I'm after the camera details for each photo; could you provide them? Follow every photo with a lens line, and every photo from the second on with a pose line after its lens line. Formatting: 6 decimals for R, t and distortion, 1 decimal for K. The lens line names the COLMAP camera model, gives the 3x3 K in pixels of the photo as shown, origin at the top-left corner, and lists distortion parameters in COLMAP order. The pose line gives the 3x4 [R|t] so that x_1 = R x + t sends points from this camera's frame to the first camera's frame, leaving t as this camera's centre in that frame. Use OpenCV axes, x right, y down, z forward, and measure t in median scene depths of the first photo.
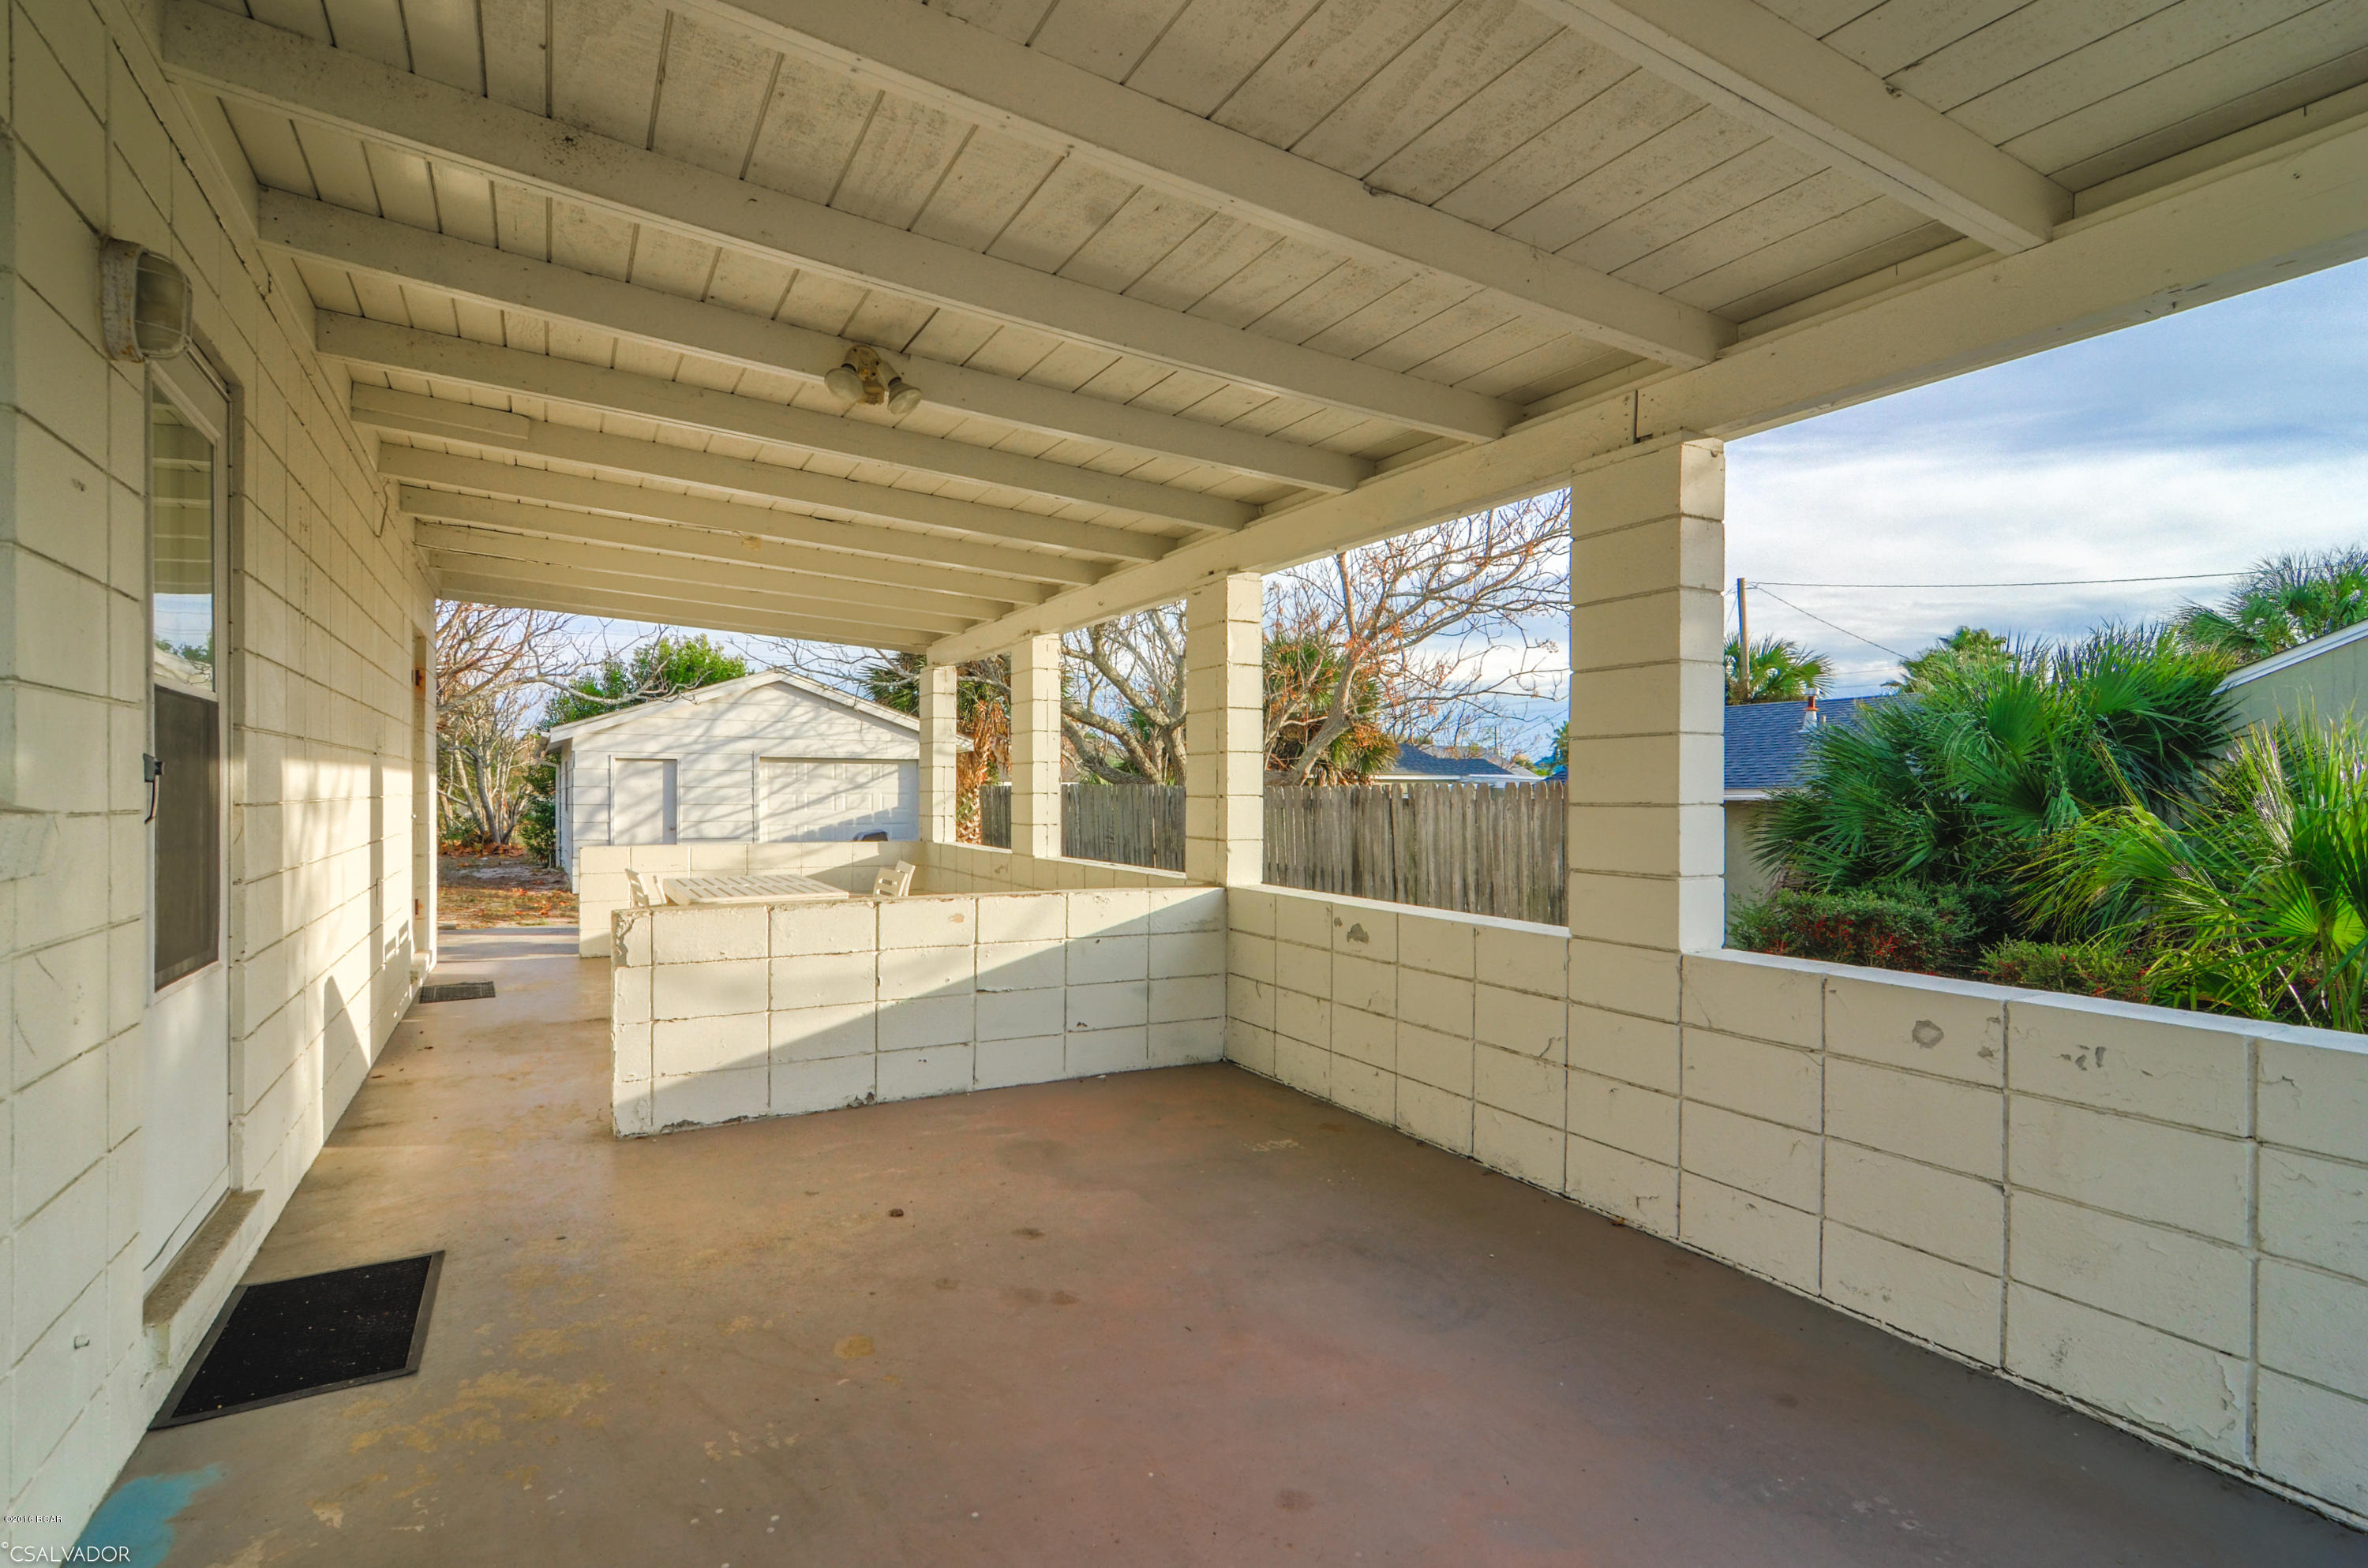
lens RADIAL K [[1165.6, 0, 1184.0], [0, 1165.6, 784.0], [0, 0, 1]] dist [-0.001668, 0.000939]
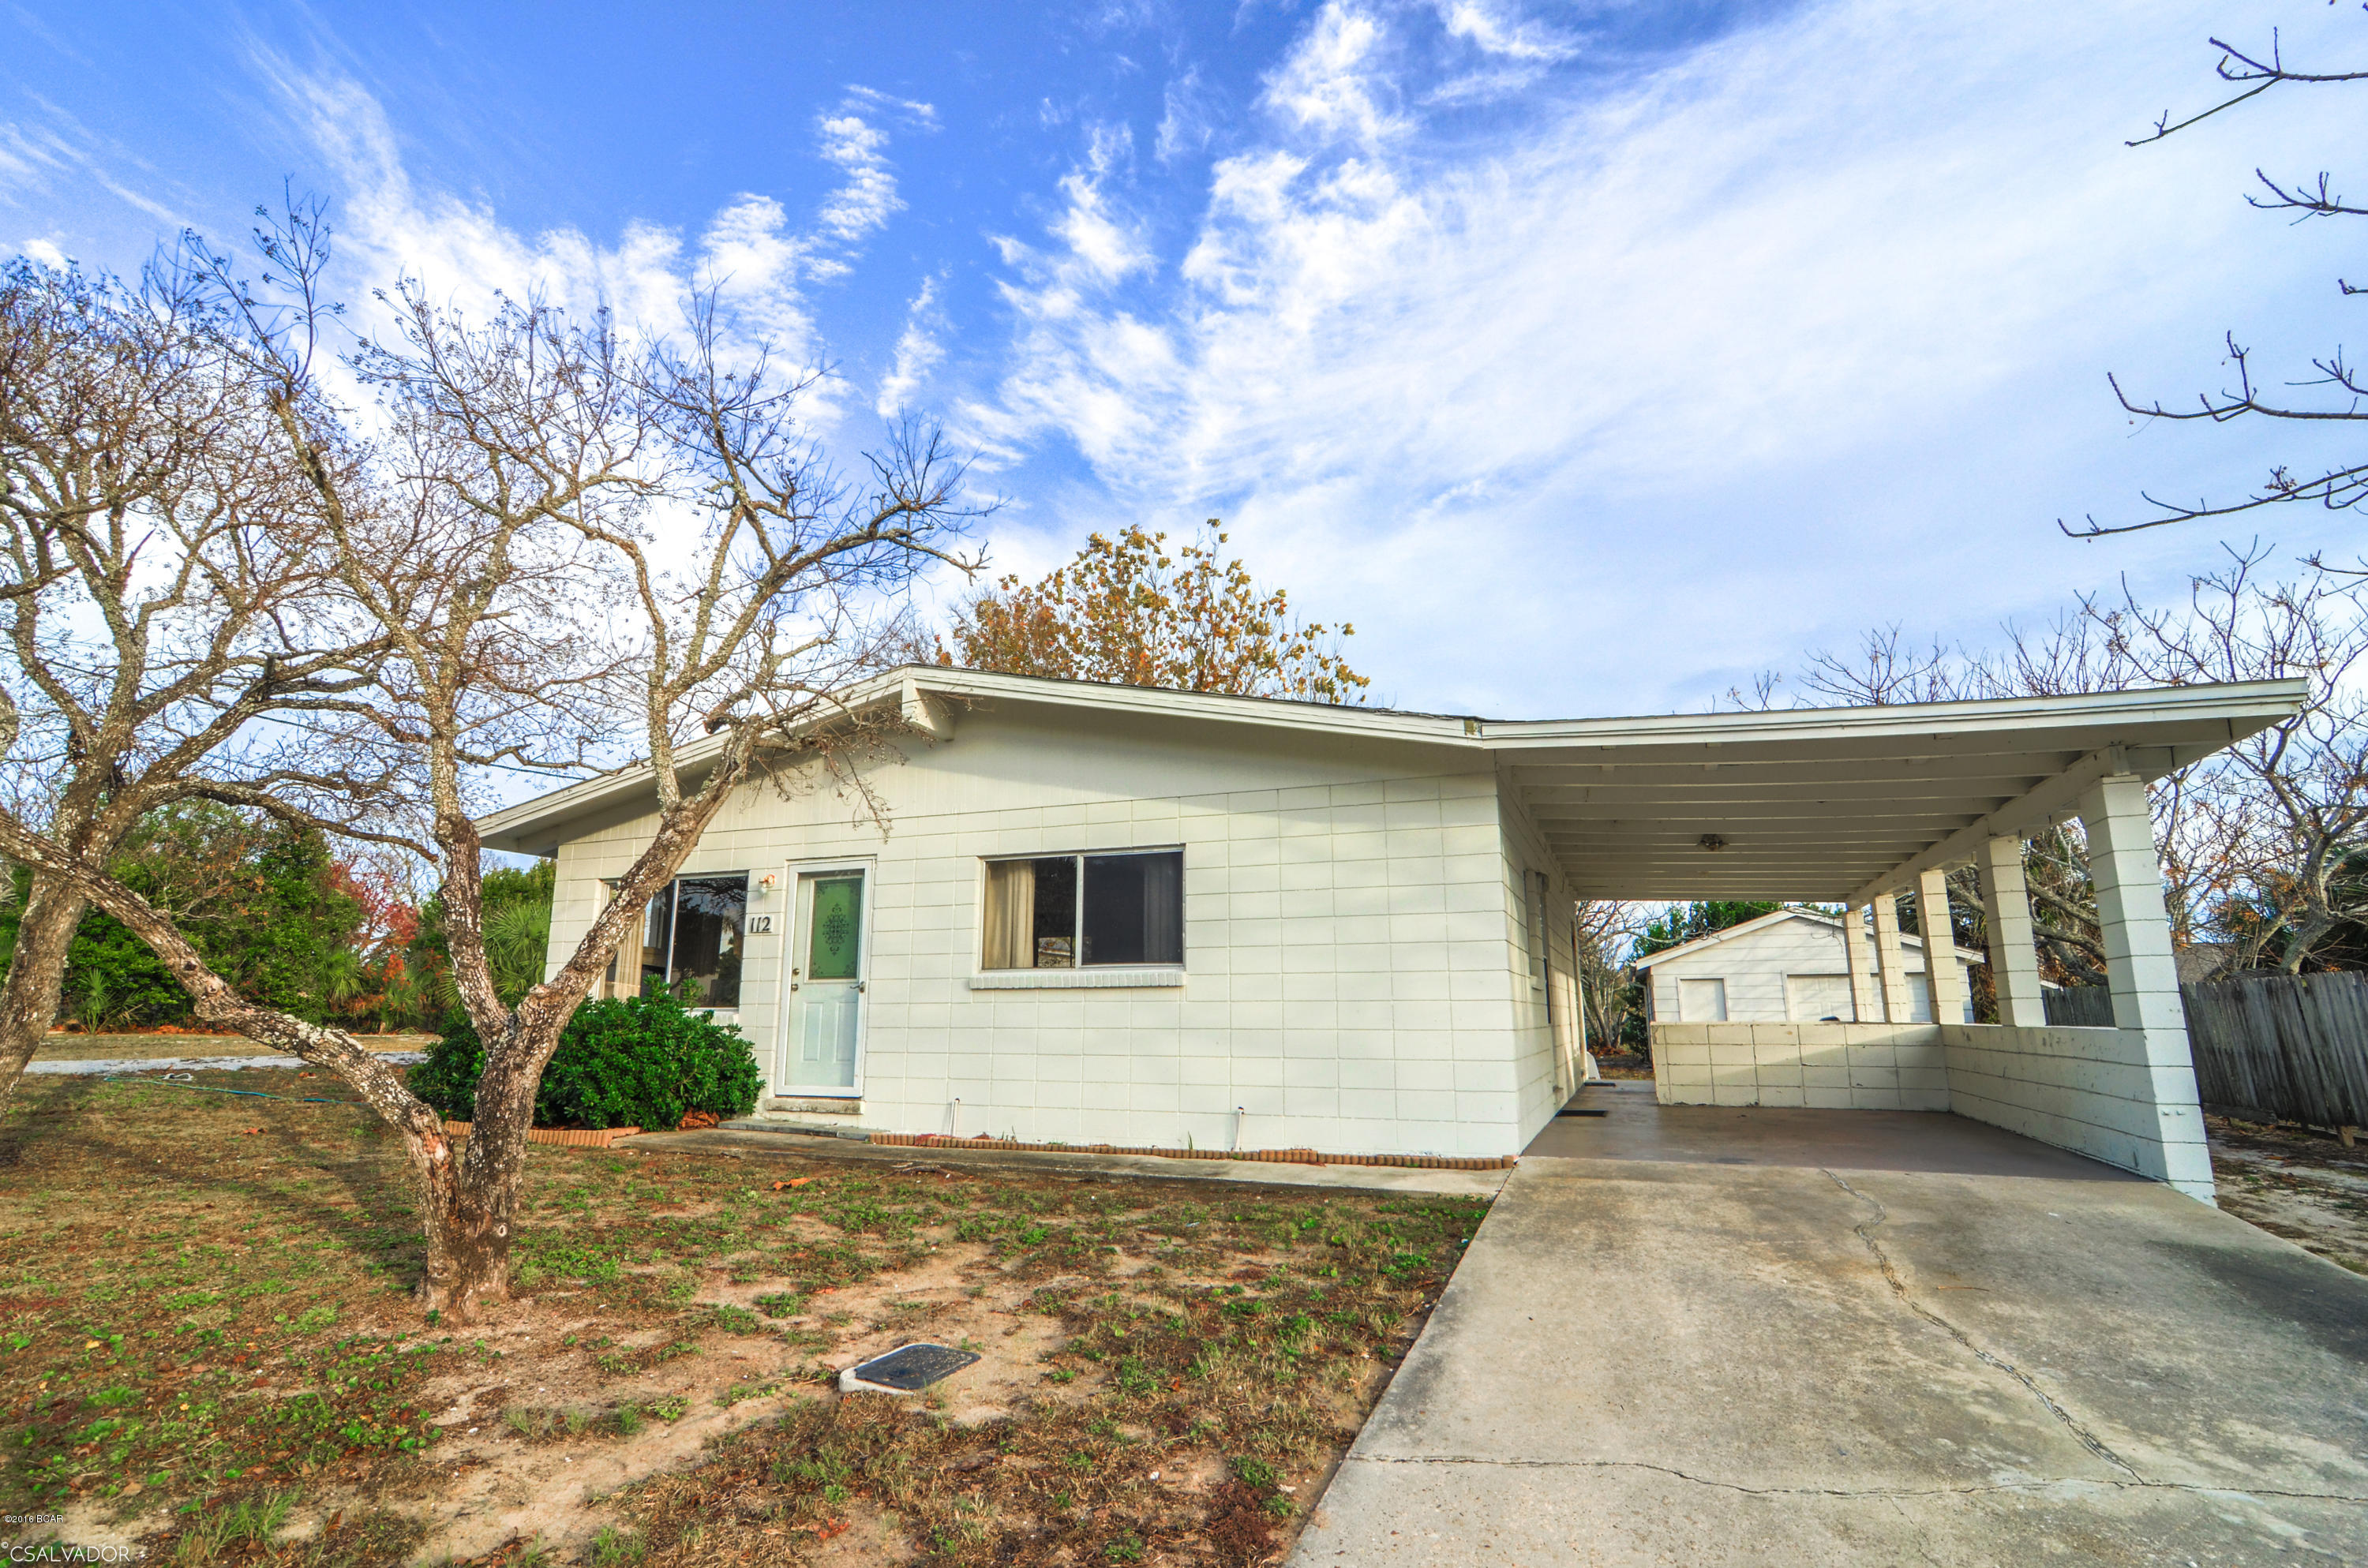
lens RADIAL K [[1149.7, 0, 1184.0], [0, 1149.7, 784.0], [0, 0, 1]] dist [-0.004075, -0.009410]
pose [[0.640347, -0.157270, -0.751812, 0.204425], [0.007079, 0.979980, -0.198971, 0.017801], [0.768053, 0.122088, 0.628641, -0.356681]]
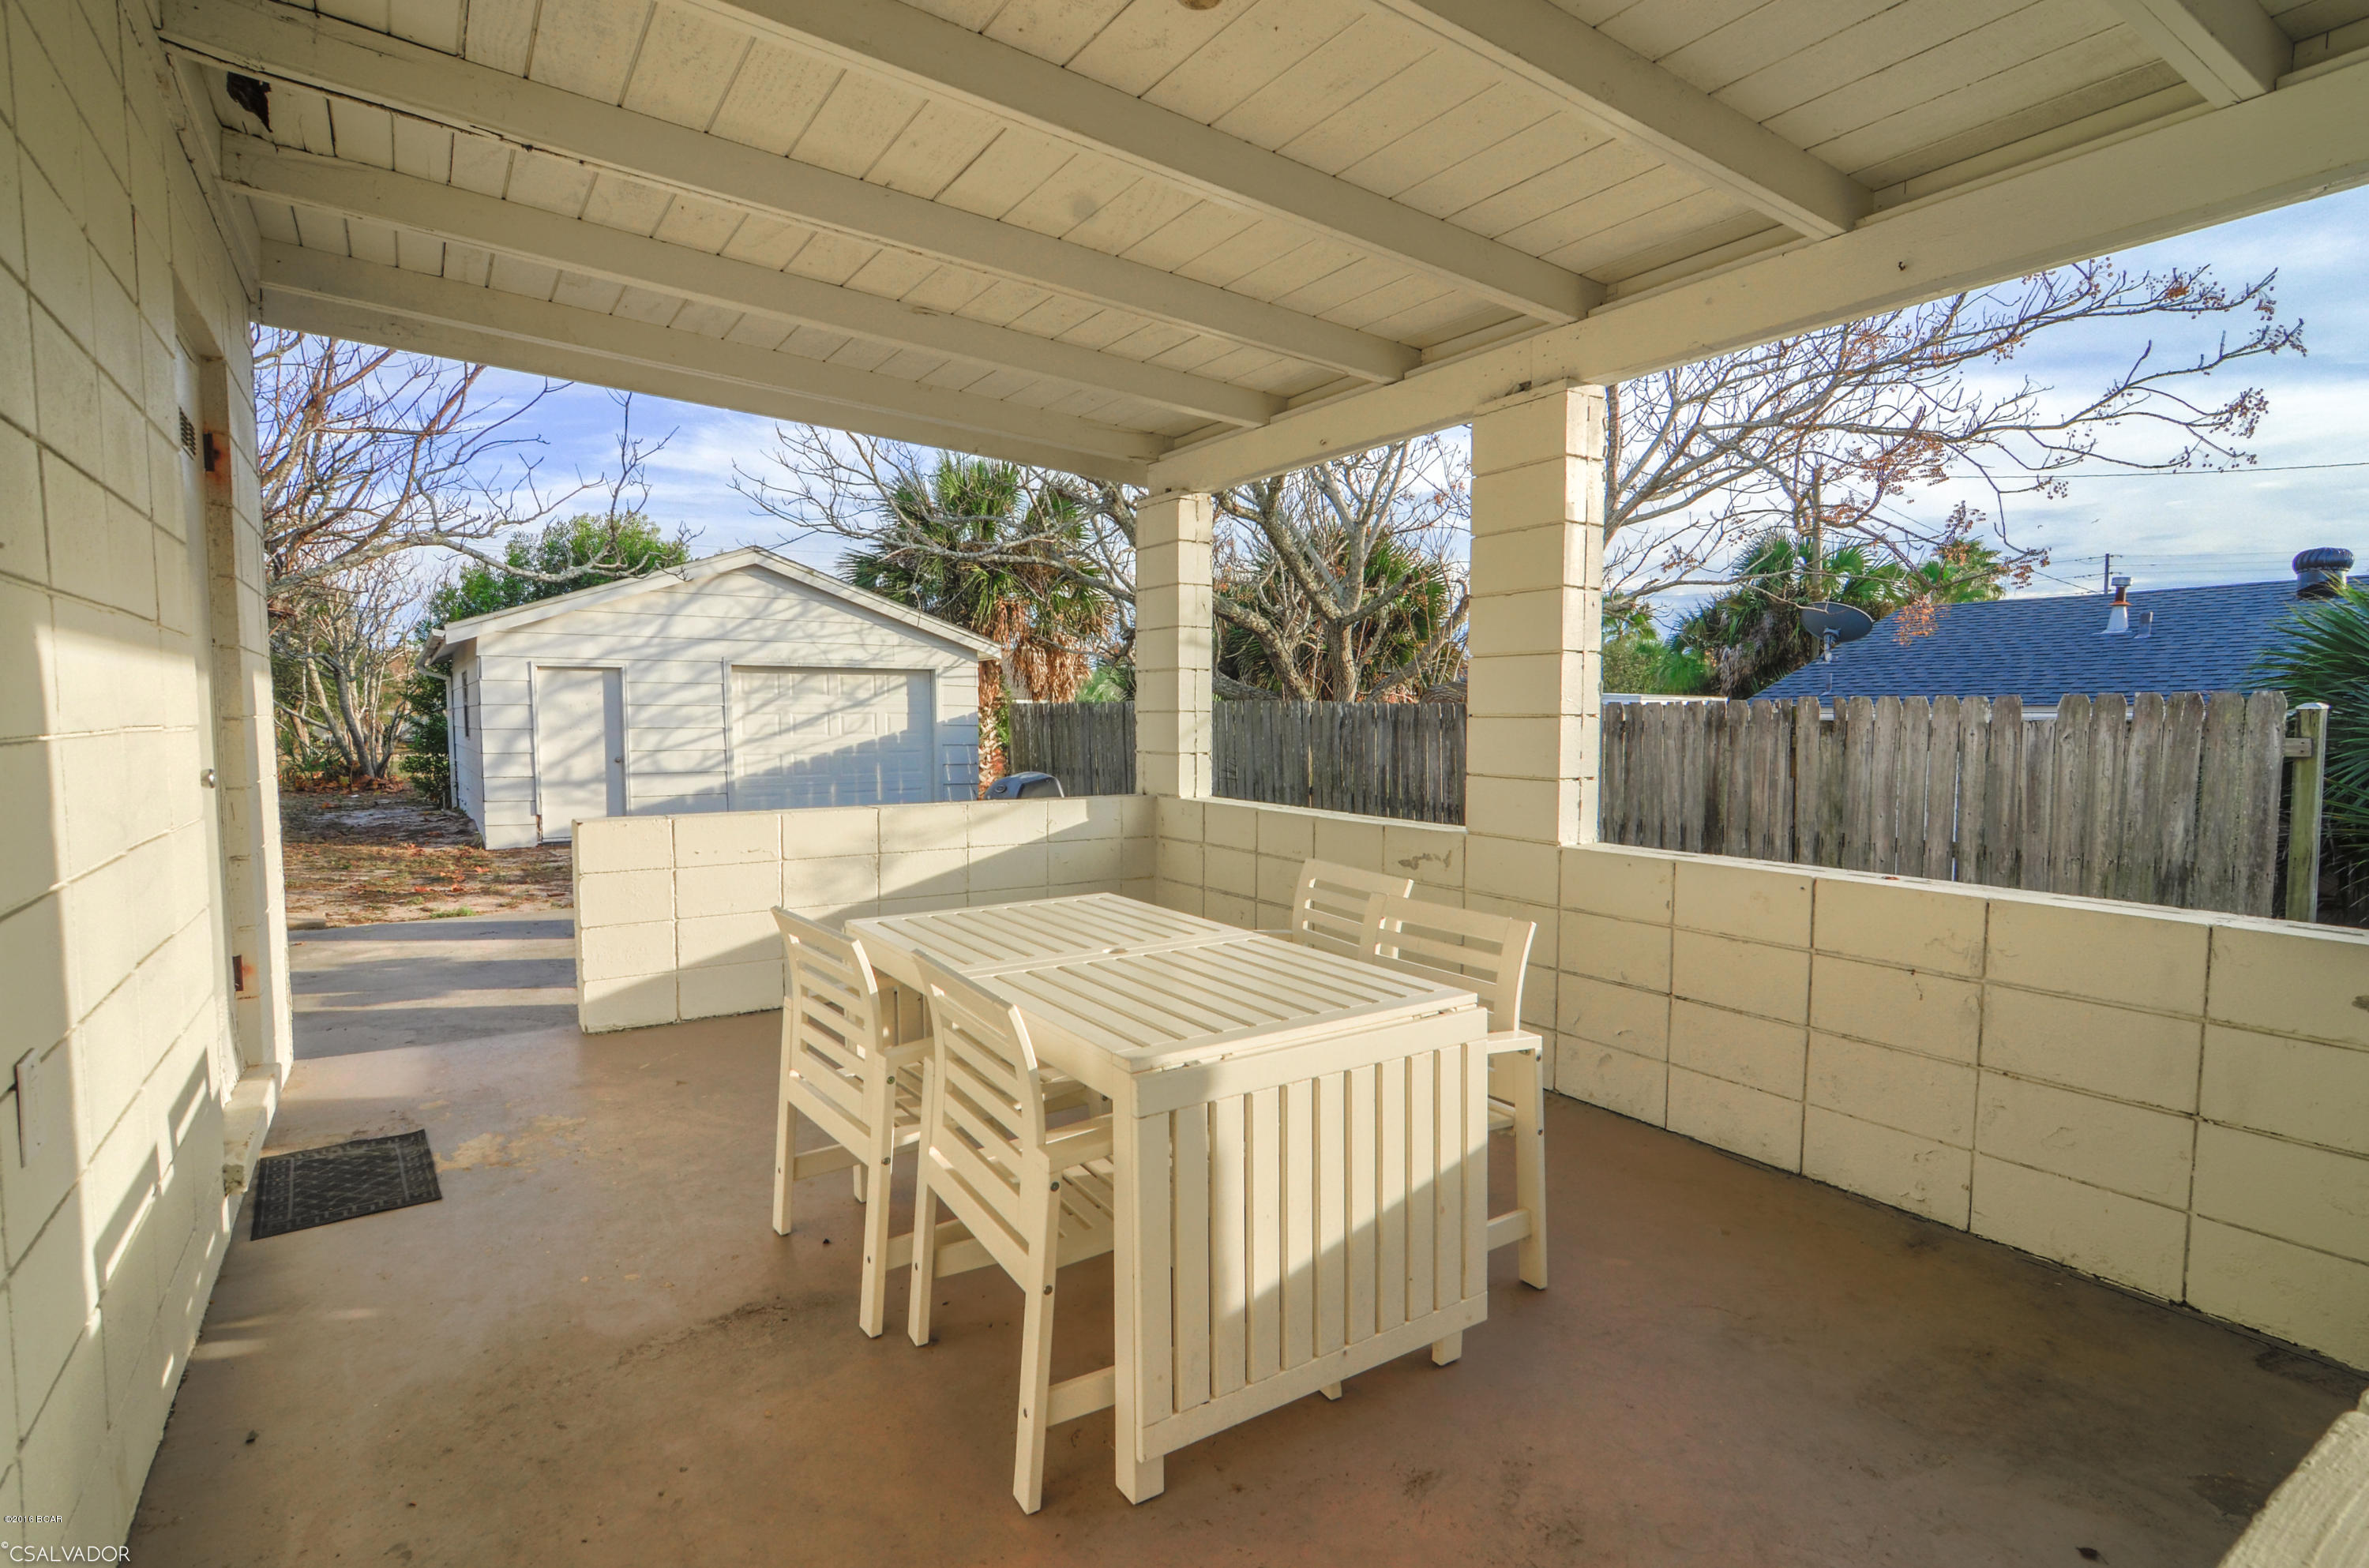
lens RADIAL K [[1166.2, 0, 1184.5], [0, 1166.2, 784.0], [0, 0, 1]] dist [-0.001668, 0.000939]
pose [[0.996522, -0.006662, 0.083066, -0.135102], [0.000810, 0.997527, 0.070283, 0.001073], [-0.083328, -0.069971, 0.994063, 0.215664]]
